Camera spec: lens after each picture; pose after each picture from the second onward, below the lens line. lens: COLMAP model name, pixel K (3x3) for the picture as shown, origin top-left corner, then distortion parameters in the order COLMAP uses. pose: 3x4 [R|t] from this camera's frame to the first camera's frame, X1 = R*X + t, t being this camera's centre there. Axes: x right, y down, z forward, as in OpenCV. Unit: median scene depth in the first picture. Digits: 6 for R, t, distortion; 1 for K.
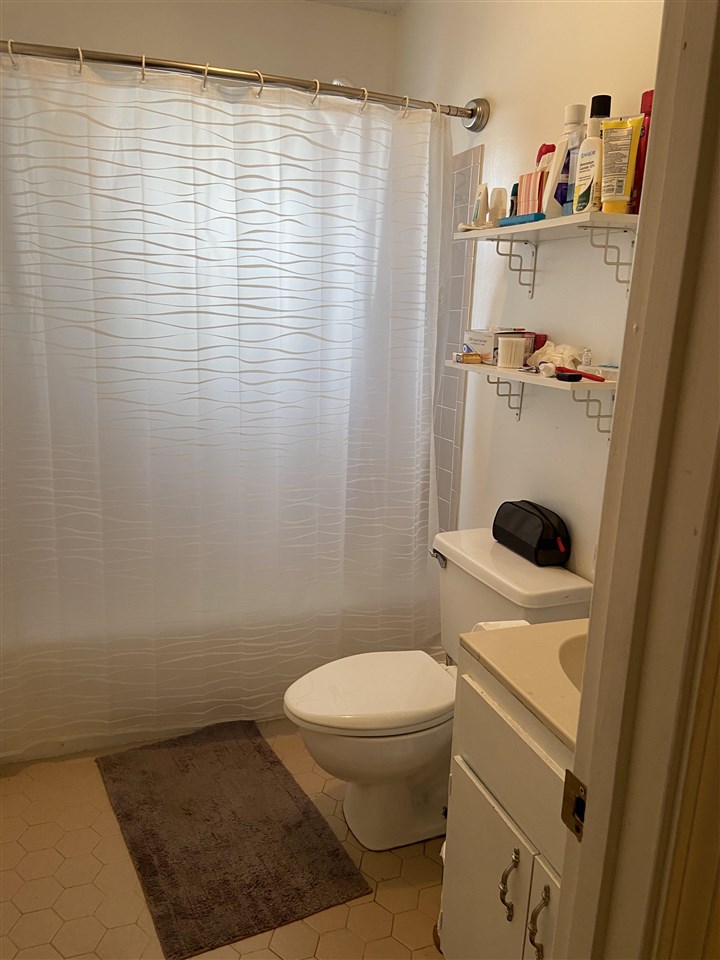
lens RADIAL K [[732.6, 0, 362.3], [0, 732.6, 485.7], [0, 0, 1]] dist [0.130569, -0.171674]
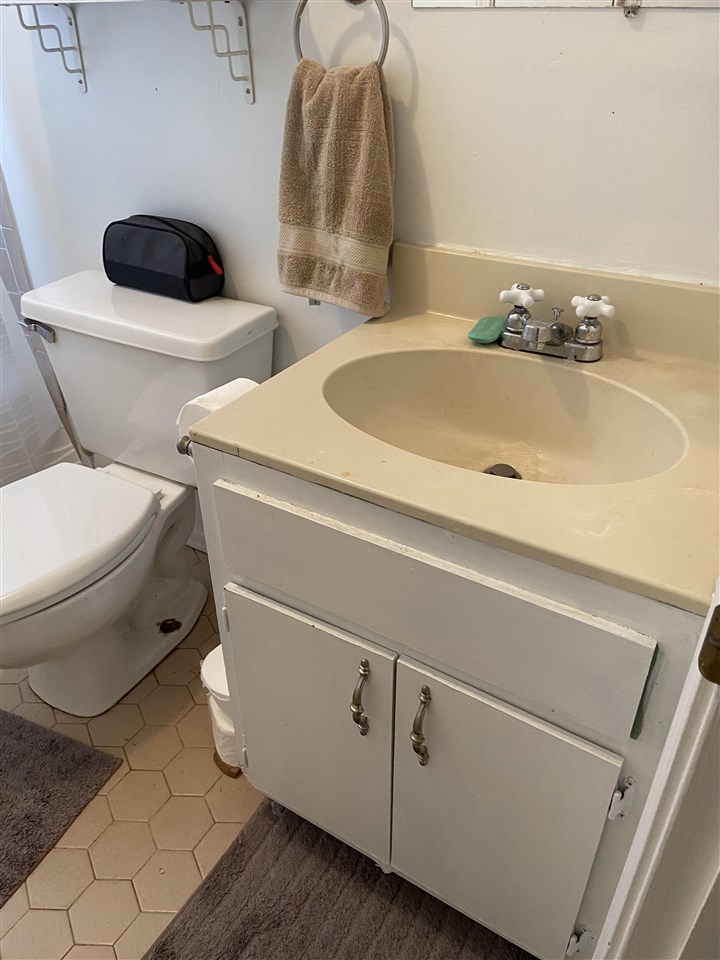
lens RADIAL K [[732.6, 0, 362.3], [0, 732.6, 485.7], [0, 0, 1]] dist [0.130569, -0.171674]
pose [[0.785118, -0.376611, 0.491684, -0.064355], [0.186864, 0.900923, 0.391689, 0.014271], [-0.590484, -0.215644, 0.777706, 0.283064]]
